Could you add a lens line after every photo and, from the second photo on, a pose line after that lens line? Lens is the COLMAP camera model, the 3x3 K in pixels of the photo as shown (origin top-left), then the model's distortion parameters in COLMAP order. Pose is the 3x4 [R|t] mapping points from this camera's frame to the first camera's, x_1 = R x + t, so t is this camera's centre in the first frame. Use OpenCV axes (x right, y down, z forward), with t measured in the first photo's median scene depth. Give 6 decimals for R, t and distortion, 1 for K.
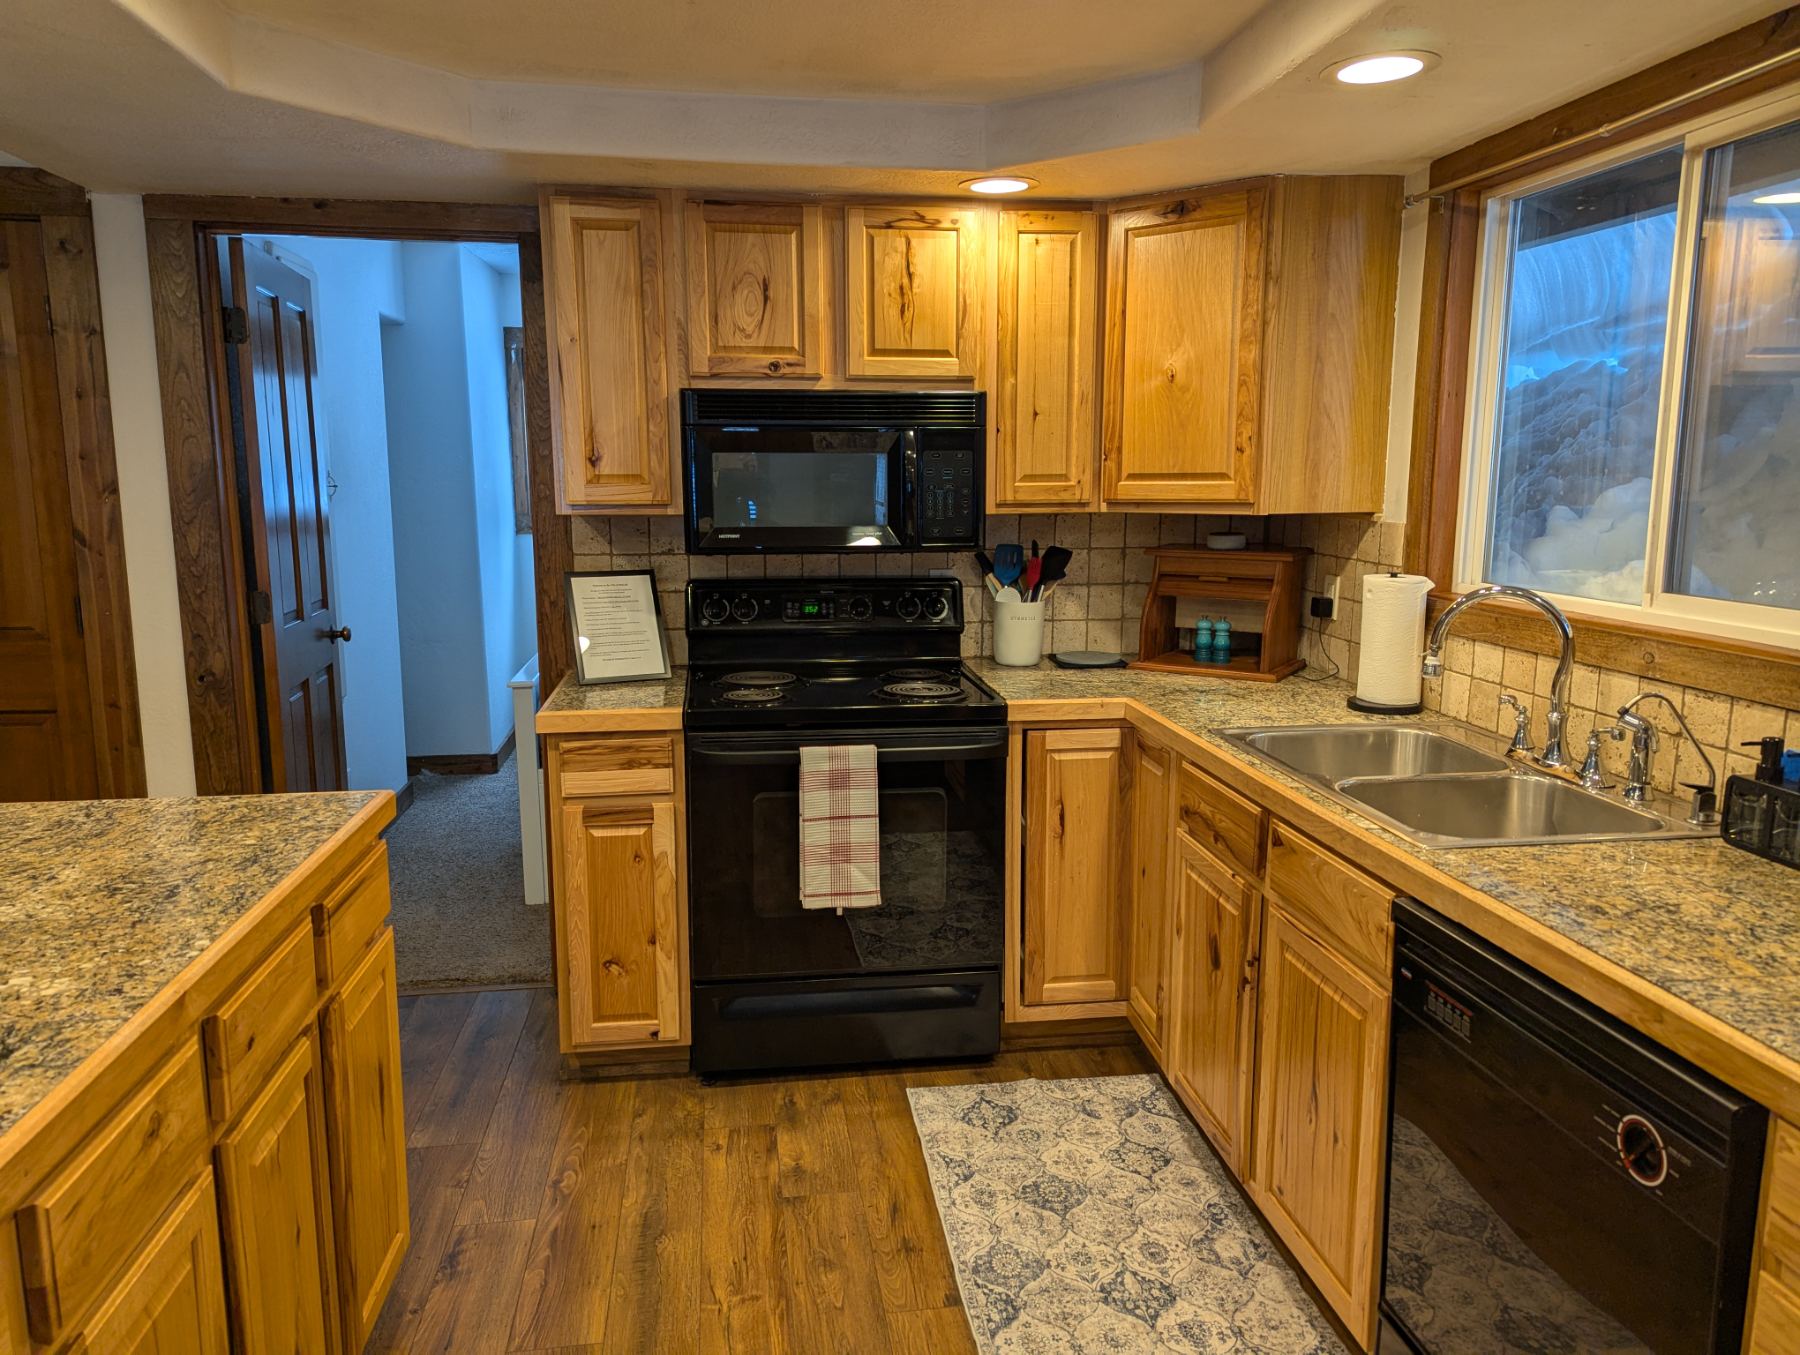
lens RADIAL K [[1260.7, 0, 910.9], [0, 1260.7, 678.0], [0, 0, 1]] dist [0.065700, -0.057817]
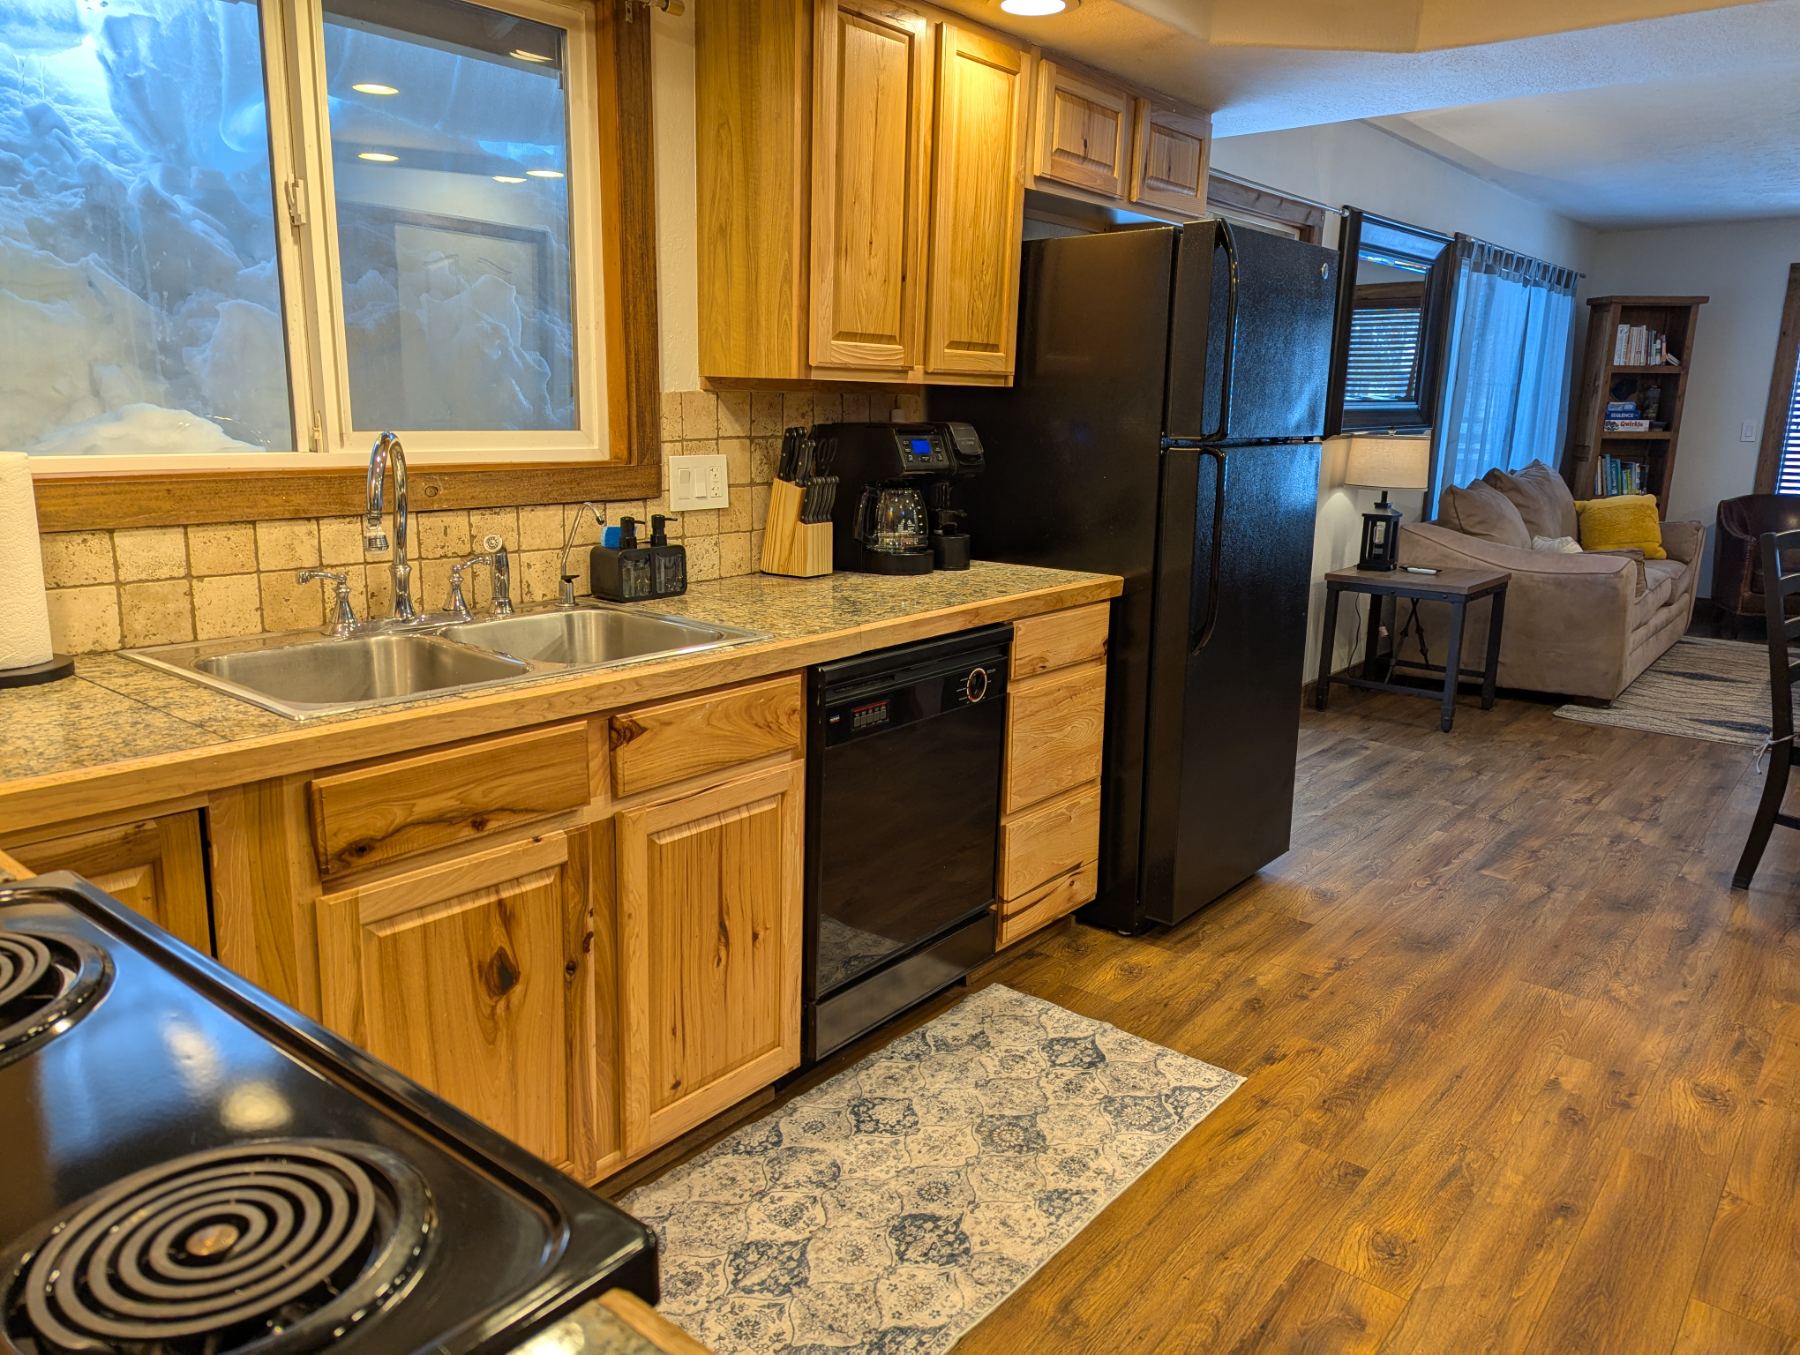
lens RADIAL K [[1260.7, 0, 882.0], [0, 1260.7, 677.8], [0, 0, 1]] dist [0.065700, -0.057817]
pose [[-0.664467, -0.174761, 0.726596, -0.322874], [0.102482, 0.941778, 0.320236, -0.120687], [-0.740257, 0.287249, -0.607871, 1.015136]]
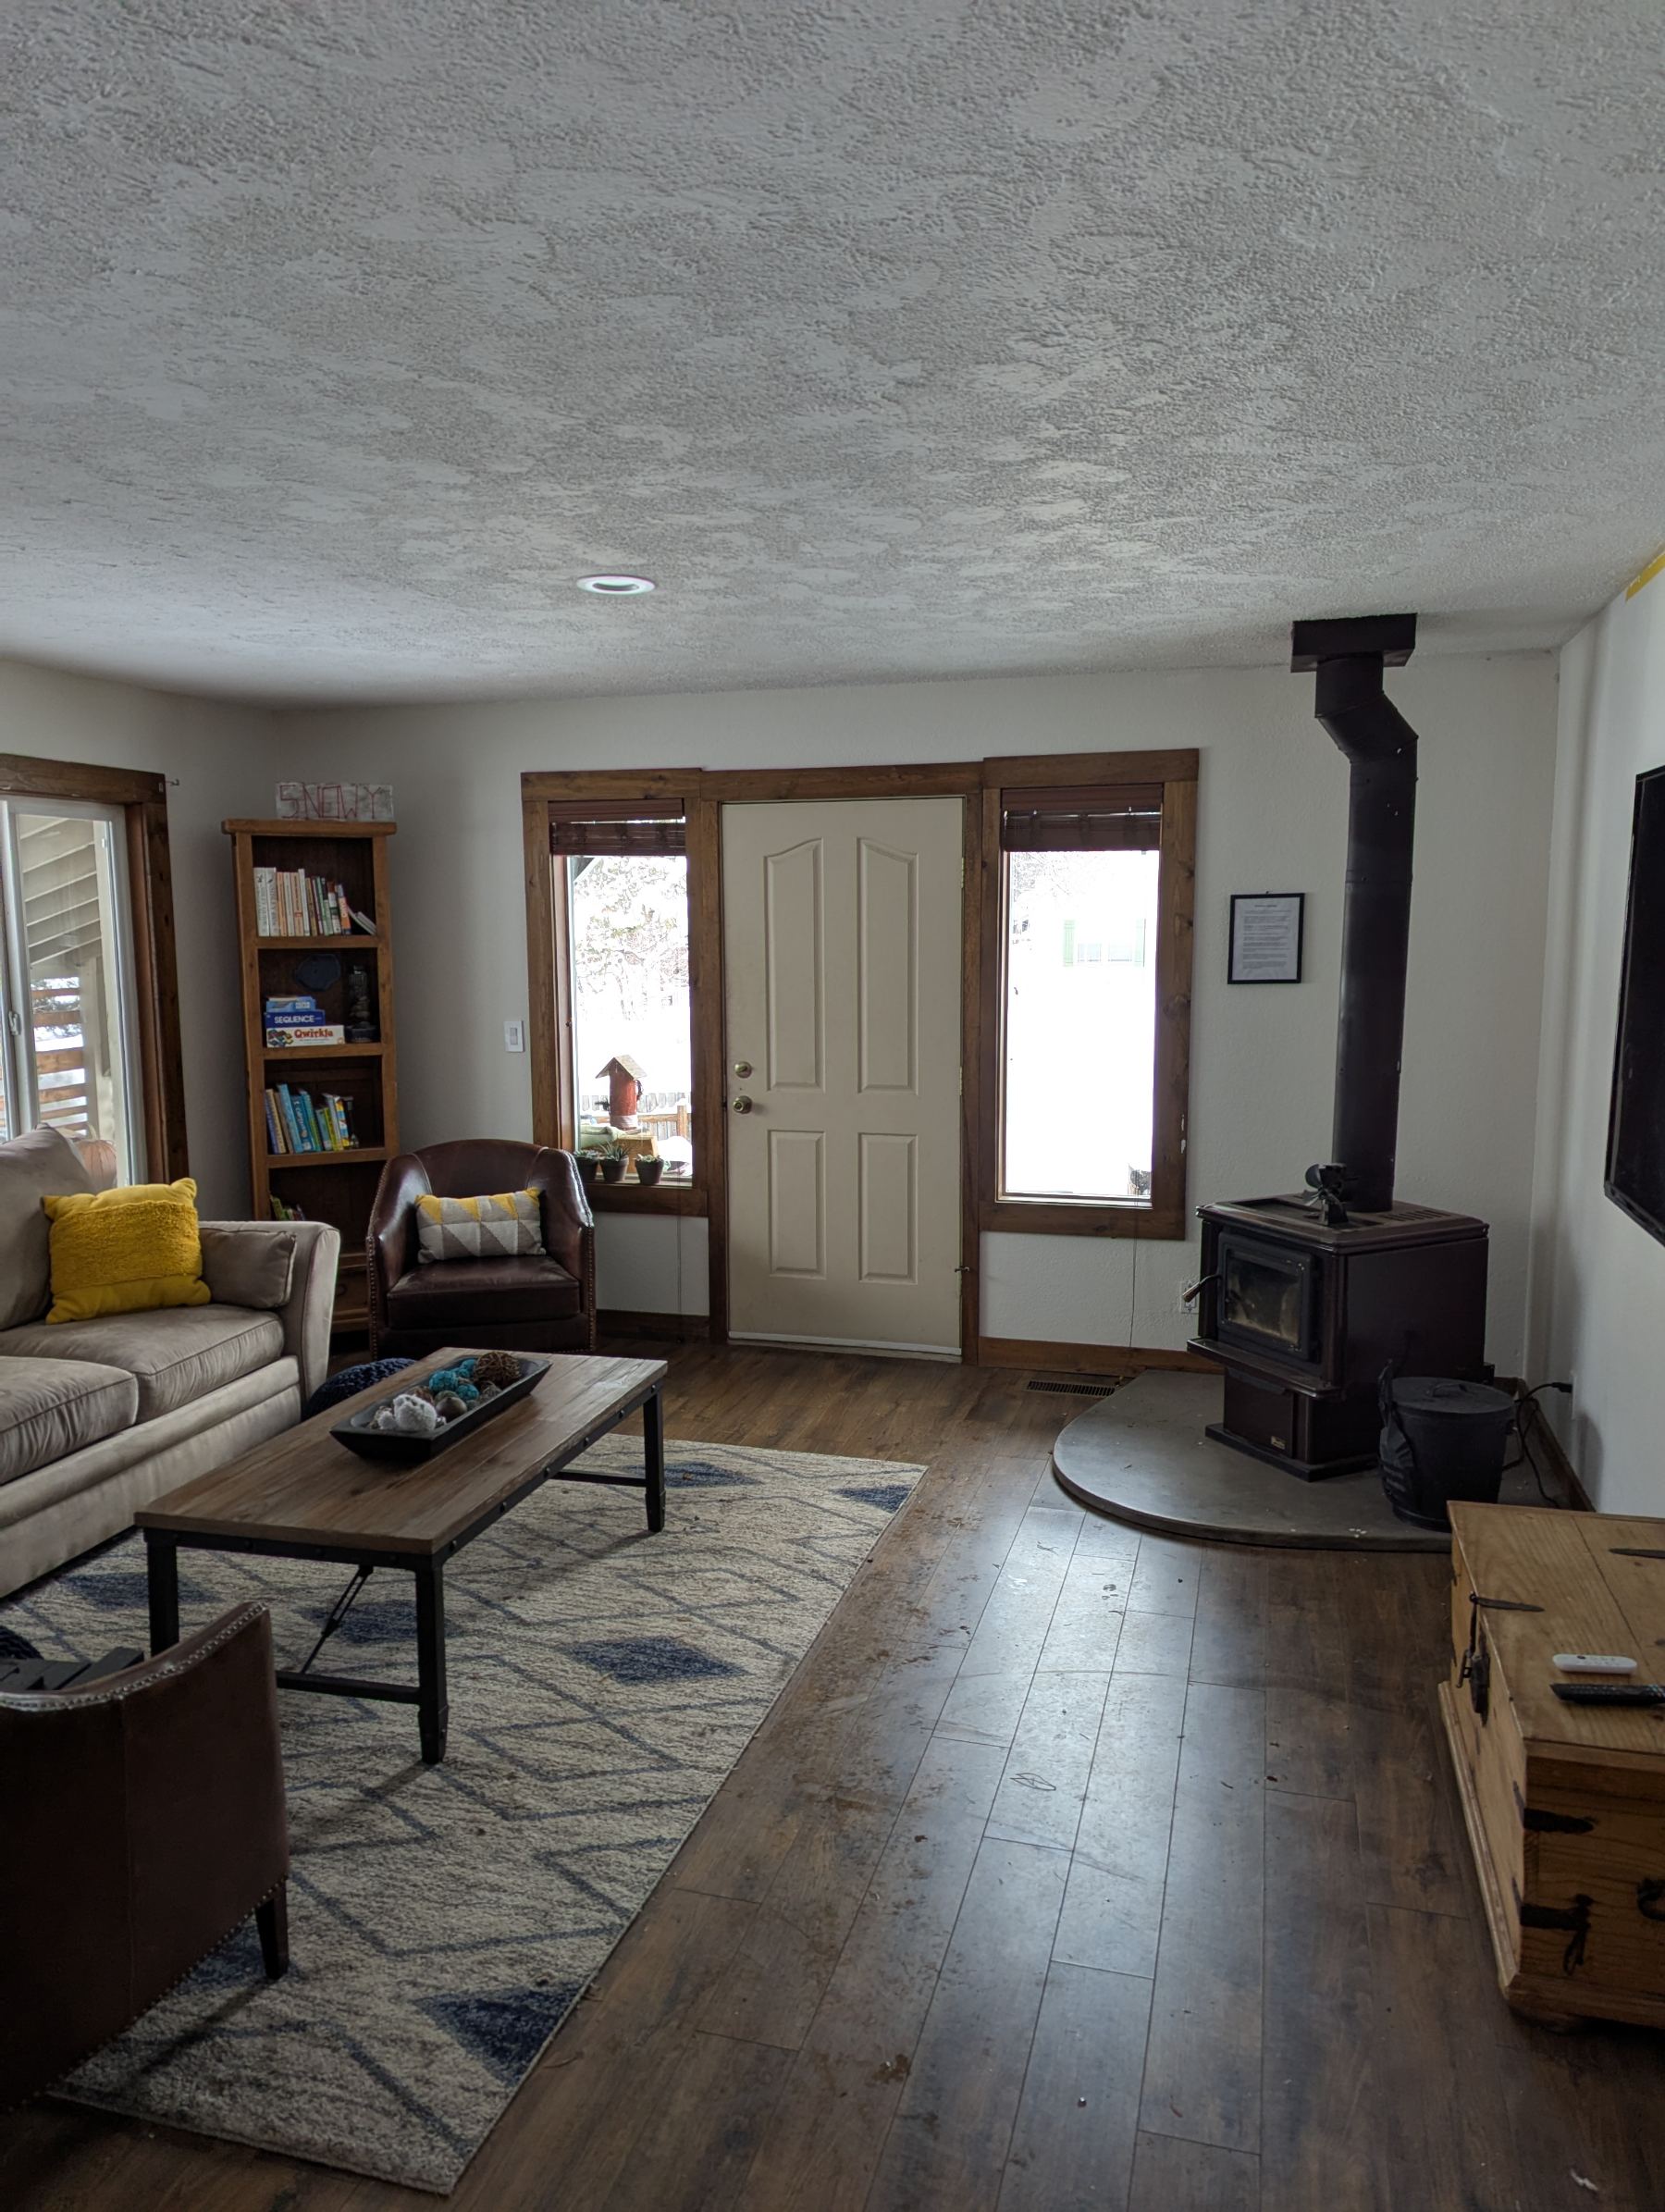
lens RADIAL K [[1549.2, 0, 820.5], [0, 1549.2, 1103.0], [0, 0, 1]] dist [0.065700, -0.057817]
pose [[-0.909019, -0.049855, 0.413762, -0.683212], [0.067824, 0.961886, 0.264906, 0.014613], [-0.411199, 0.268868, -0.870991, -0.473257]]
